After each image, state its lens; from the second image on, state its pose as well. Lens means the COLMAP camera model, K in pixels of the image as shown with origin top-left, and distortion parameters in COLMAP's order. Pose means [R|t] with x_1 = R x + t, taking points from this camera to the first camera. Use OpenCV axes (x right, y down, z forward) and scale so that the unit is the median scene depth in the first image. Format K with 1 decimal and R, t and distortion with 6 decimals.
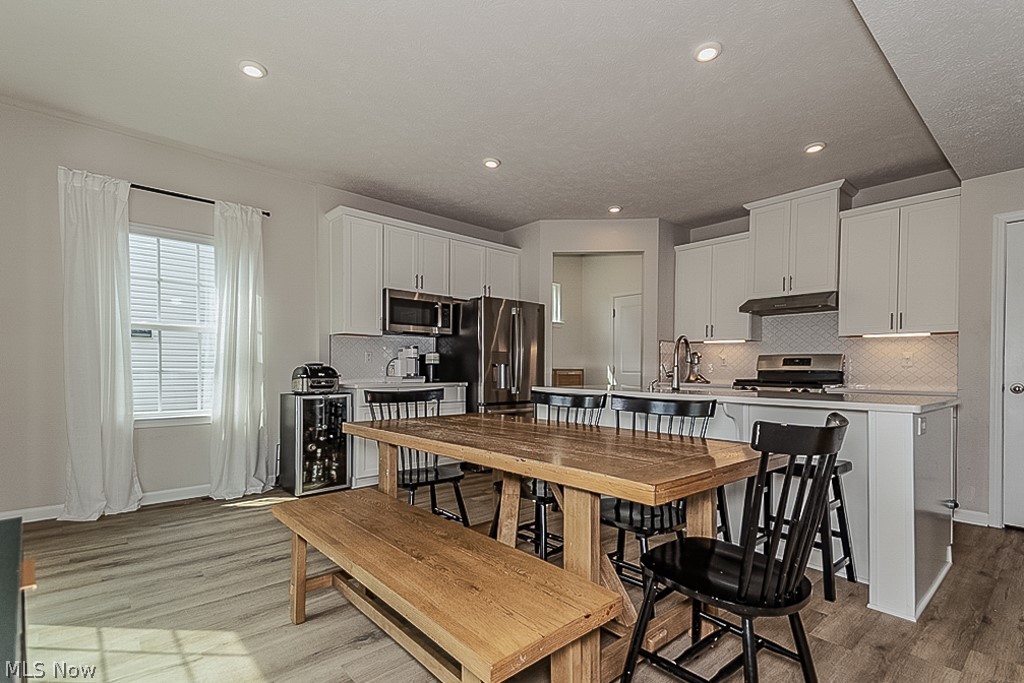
lens RADIAL K [[486.0, 0, 518.1], [0, 486.0, 371.9], [0, 0, 1]] dist [0.033486, -0.000703]
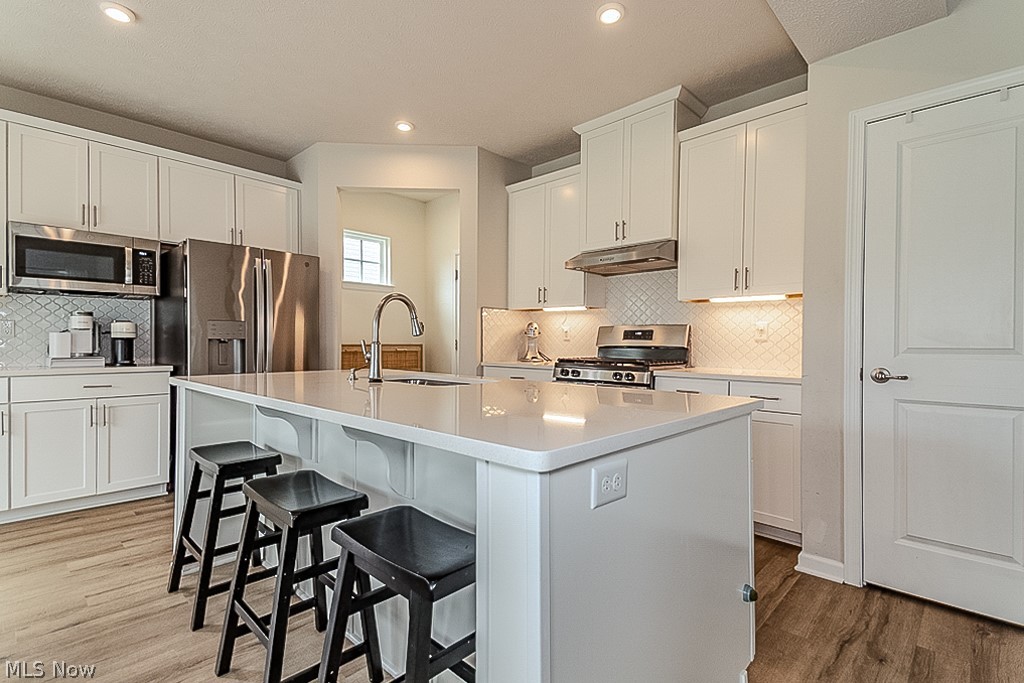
lens RADIAL K [[482.4, 0, 515.5], [0, 482.4, 346.5], [0, 0, 1]] dist [0.029397, -0.000782]
pose [[0.996293, -0.003082, 0.085964, 0.323669], [0.002838, 0.999992, 0.002962, -0.005634], [-0.085972, -0.002707, 0.996294, 0.280307]]
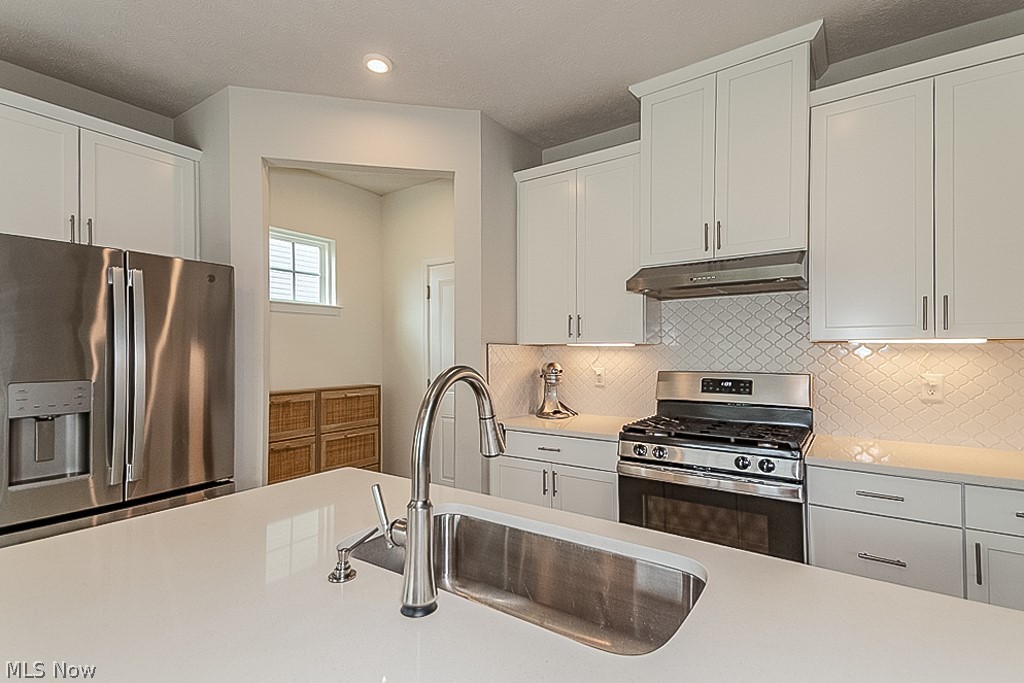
lens RADIAL K [[489.8, 0, 522.2], [0, 489.8, 351.9], [0, 0, 1]] dist [0.016013, -0.000347]
pose [[0.969337, -0.010698, 0.245501, 0.229360], [0.013105, 0.999881, -0.008174, -0.057993], [-0.245385, 0.011141, 0.969362, 0.554059]]
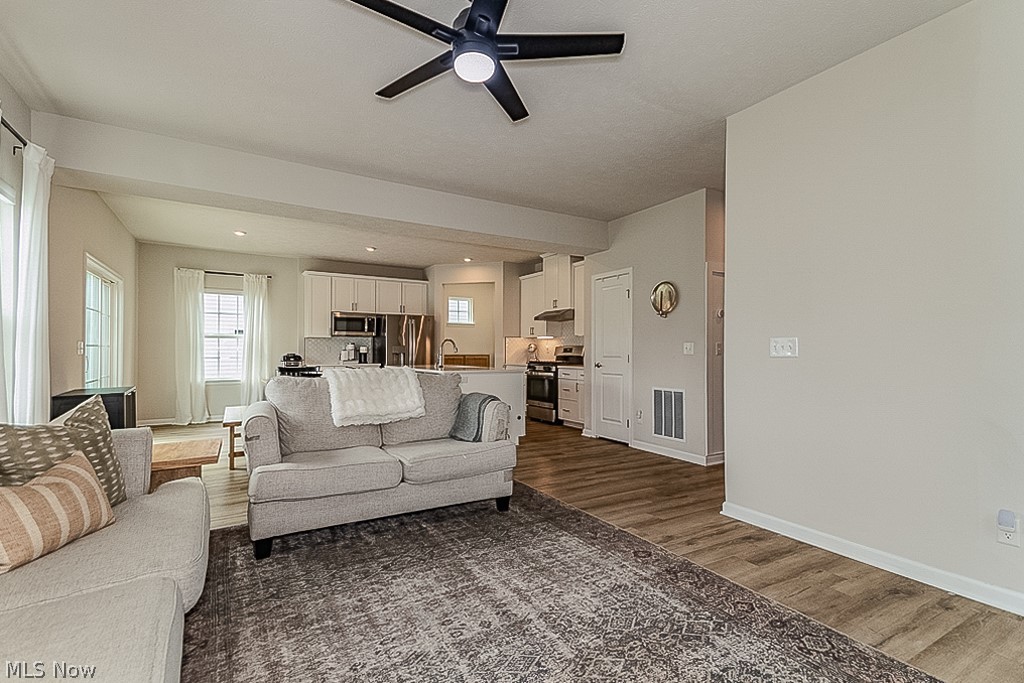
lens RADIAL K [[465.7, 0, 508.4], [0, 465.7, 346.7], [0, 0, 1]] dist [0.088374, -0.040621]
pose [[0.980874, -0.008174, -0.194472, 0.696081], [0.005006, 0.999847, -0.016778, -0.007685], [0.194579, 0.015483, 0.980765, -0.588080]]
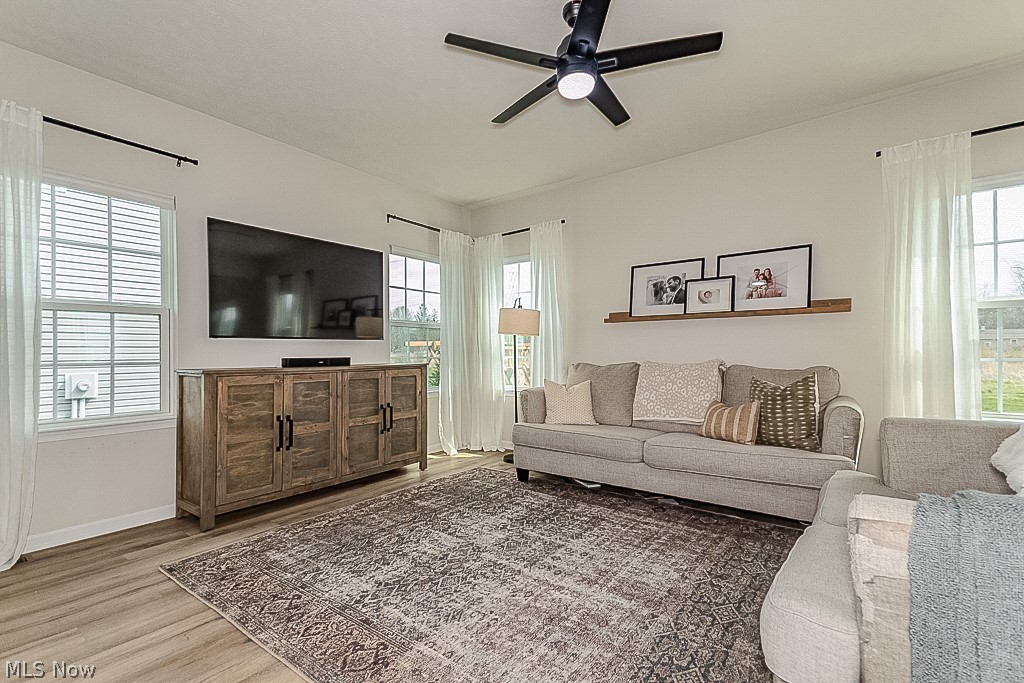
lens RADIAL K [[465.7, 0, 508.4], [0, 465.7, 346.7], [0, 0, 1]] dist [0.088374, -0.040621]
pose [[-0.982788, -0.005252, -0.184661, 0.740460], [-0.003315, 0.999936, -0.010795, 0.001779], [0.184706, -0.009997, -0.982743, 0.304469]]
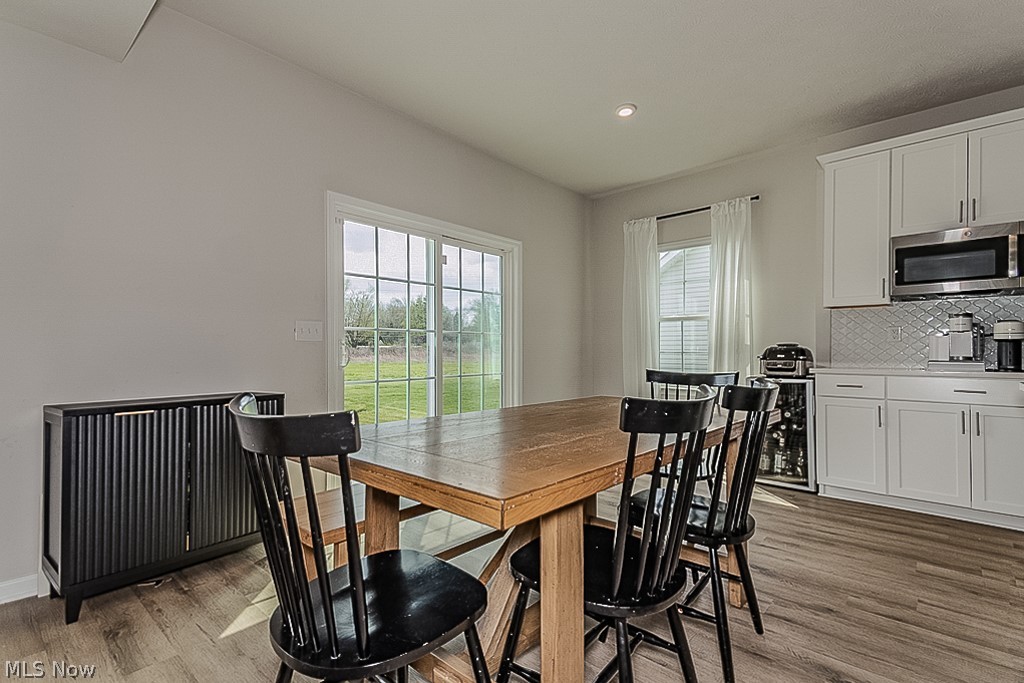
lens RADIAL K [[465.7, 0, 508.4], [0, 465.7, 346.7], [0, 0, 1]] dist [0.088374, -0.040621]
pose [[0.099740, -0.016724, -0.994873, 0.368826], [-0.003690, 0.999846, -0.017177, 0.004306], [0.995007, 0.005385, 0.099663, 0.350606]]
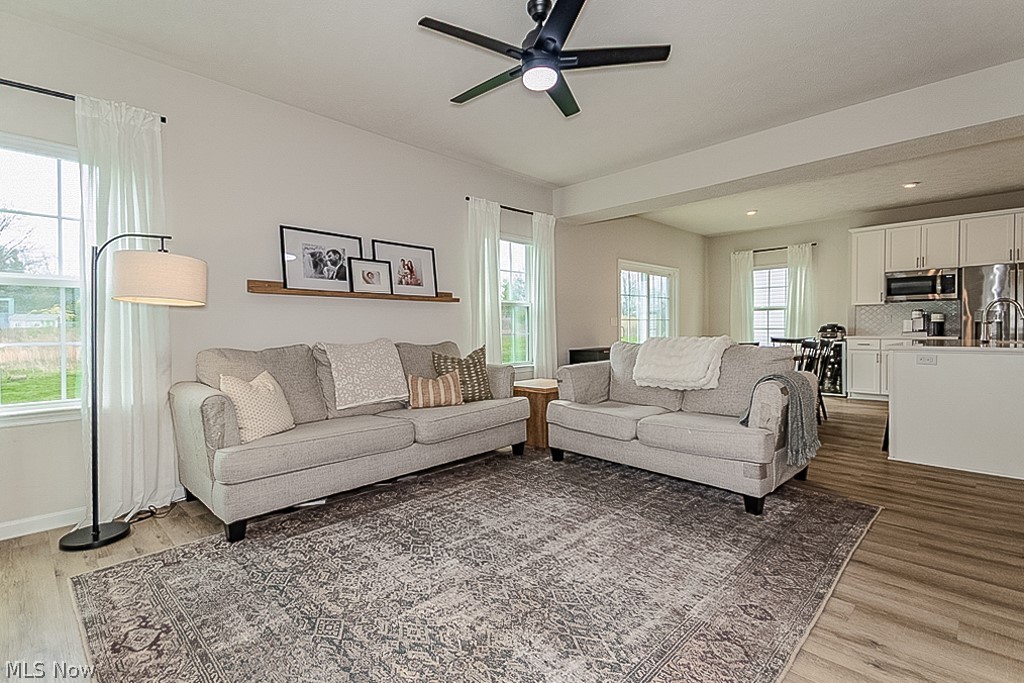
lens RADIAL K [[472.3, 0, 515.5], [0, 472.3, 335.9], [0, 0, 1]] dist [0.051067, -0.000430]
pose [[0.066988, 0.007280, -0.997727, 1.103488], [0.006334, 0.999950, 0.007721, 0.003916], [0.997734, -0.006836, 0.066939, -0.227420]]
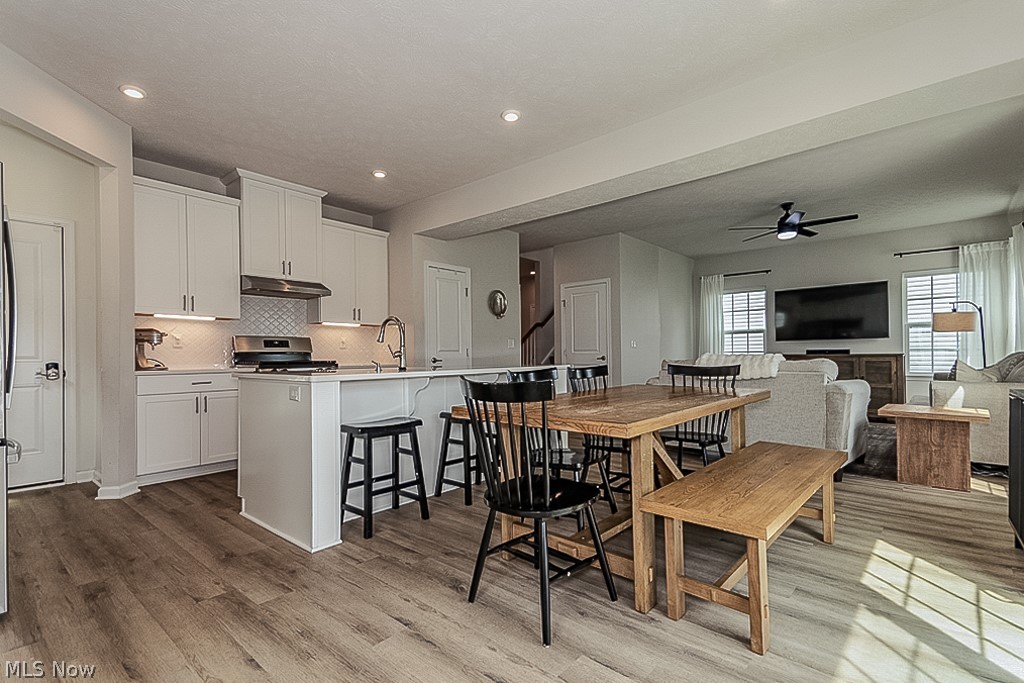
lens RADIAL K [[482.4, 0, 515.5], [0, 482.4, 346.5], [0, 0, 1]] dist [0.029397, -0.000782]
pose [[-0.117545, 0.007337, 0.993040, -0.520613], [0.013992, 0.999886, -0.005732, -0.001886], [-0.992969, 0.013221, -0.117635, 0.639622]]
